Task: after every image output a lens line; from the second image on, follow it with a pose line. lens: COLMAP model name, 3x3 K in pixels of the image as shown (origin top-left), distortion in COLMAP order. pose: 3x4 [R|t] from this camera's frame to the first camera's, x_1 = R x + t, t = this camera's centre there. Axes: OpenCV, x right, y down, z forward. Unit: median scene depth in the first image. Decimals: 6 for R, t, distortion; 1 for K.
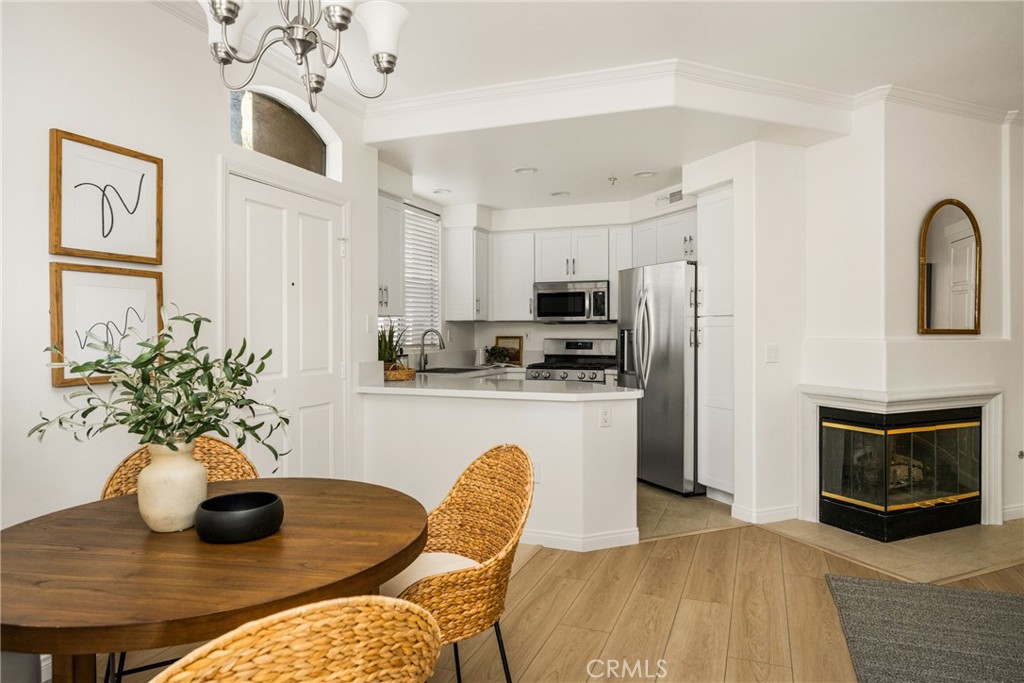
lens RADIAL K [[636.5, 0, 511.3], [0, 636.5, 333.1], [0, 0, 1]] dist [0.000159, -0.002978]
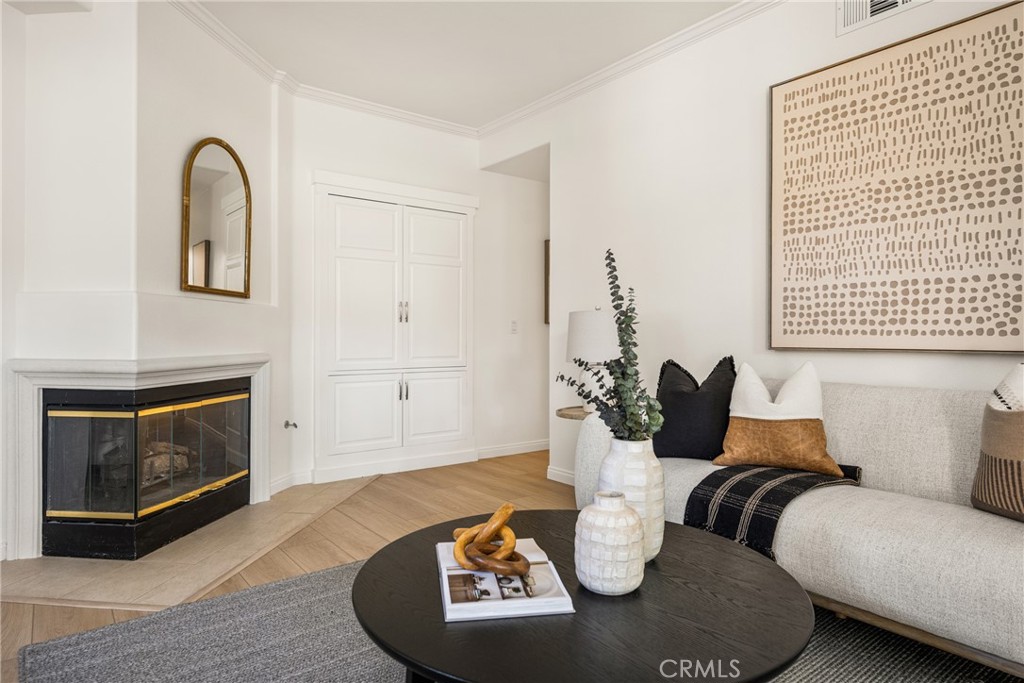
lens RADIAL K [[603.7, 0, 512.2], [0, 603.7, 337.7], [0, 0, 1]] dist [-0.002046, 0.001309]
pose [[0.516005, 0.003499, 0.856578, 0.184030], [-0.003416, 0.999992, -0.002026, 0.058782], [-0.856579, -0.001881, 0.516013, 0.222158]]
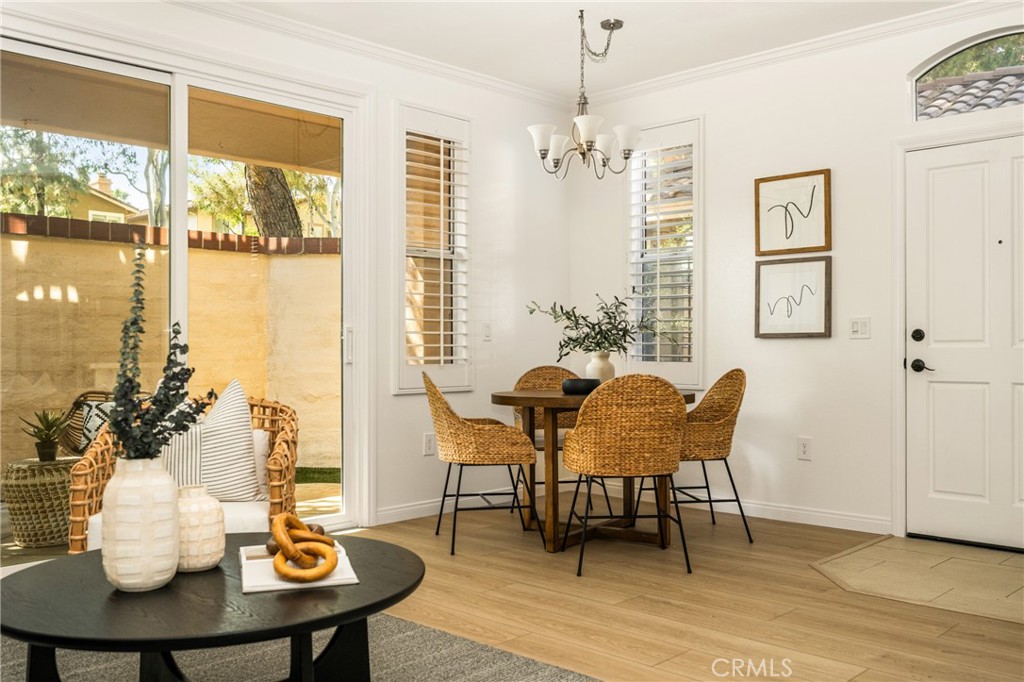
lens RADIAL K [[916.2, 0, 530.3], [0, 916.2, 343.4], [0, 0, 1]] dist [-0.010959, 0.008480]
pose [[-0.369978, -0.001929, -0.929039, 0.917793], [0.000106, 0.999998, -0.002118, 0.056732], [0.929041, -0.000882, -0.369977, 0.732844]]
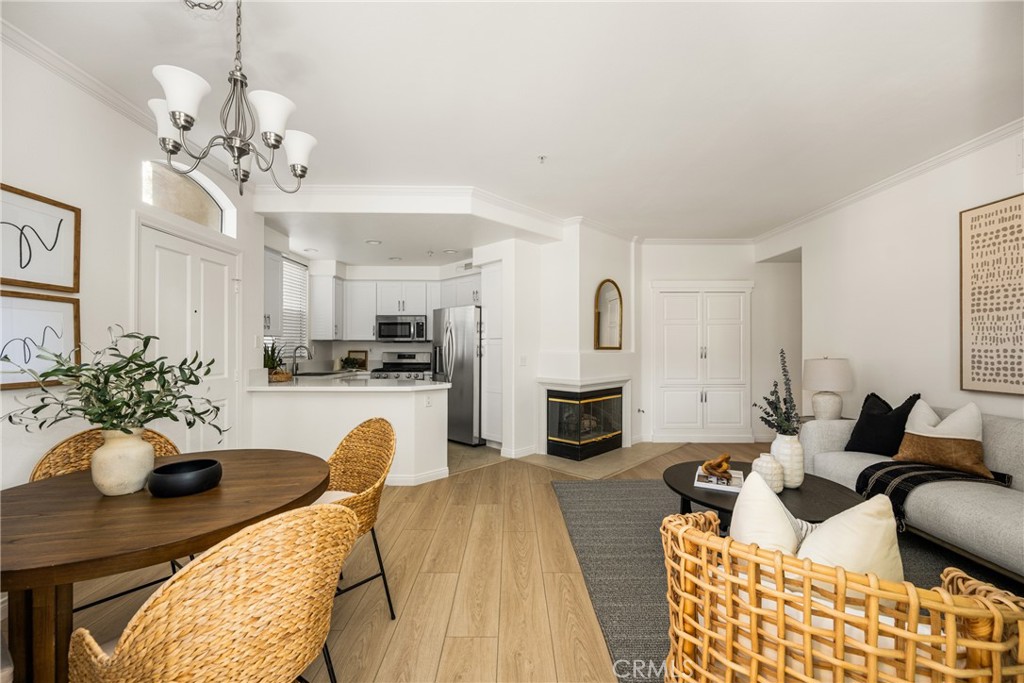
lens RADIAL K [[410.4, 0, 512.8], [0, 410.4, 346.4], [0, 0, 1]] dist [-0.002412, 0.000007]
pose [[0.929438, 0.004513, 0.368950, -0.033856], [-0.002275, 0.999976, -0.006500, 0.000881], [-0.368971, 0.005202, 0.929426, -0.041580]]
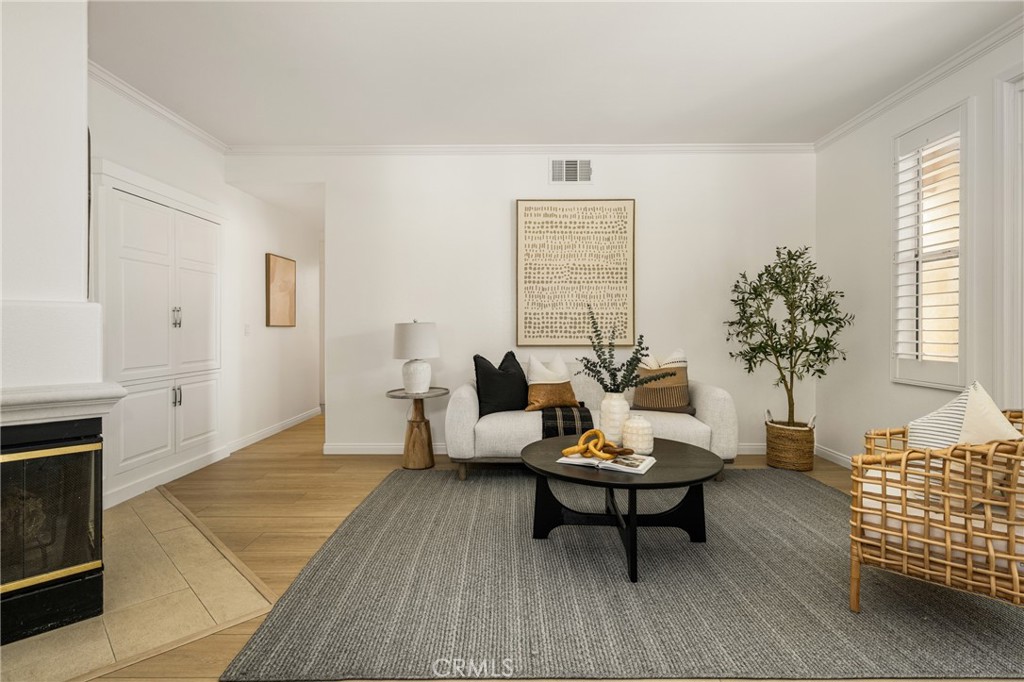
lens RADIAL K [[507.0, 0, 515.7], [0, 507.0, 328.3], [0, 0, 1]] dist [0.003059, -0.001146]
pose [[-0.357346, 0.003654, 0.933965, -0.047551], [0.003212, 0.999991, -0.002684, 0.035241], [-0.933966, 0.002041, -0.357355, 0.709602]]
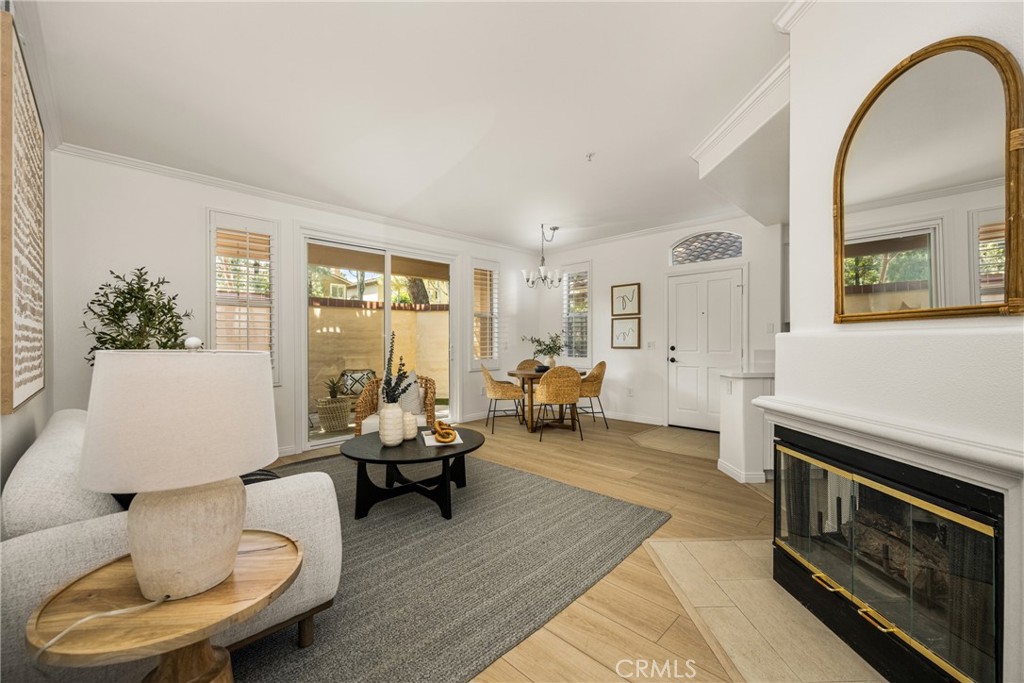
lens RADIAL K [[410.4, 0, 535.8], [0, 410.4, 344.1], [0, 0, 1]] dist [-0.002412, 0.000007]
pose [[-0.346436, 0.008560, -0.938035, 1.076608], [-0.000984, 0.999955, 0.009488, 0.017584], [0.938073, 0.004210, -0.346412, 0.805652]]
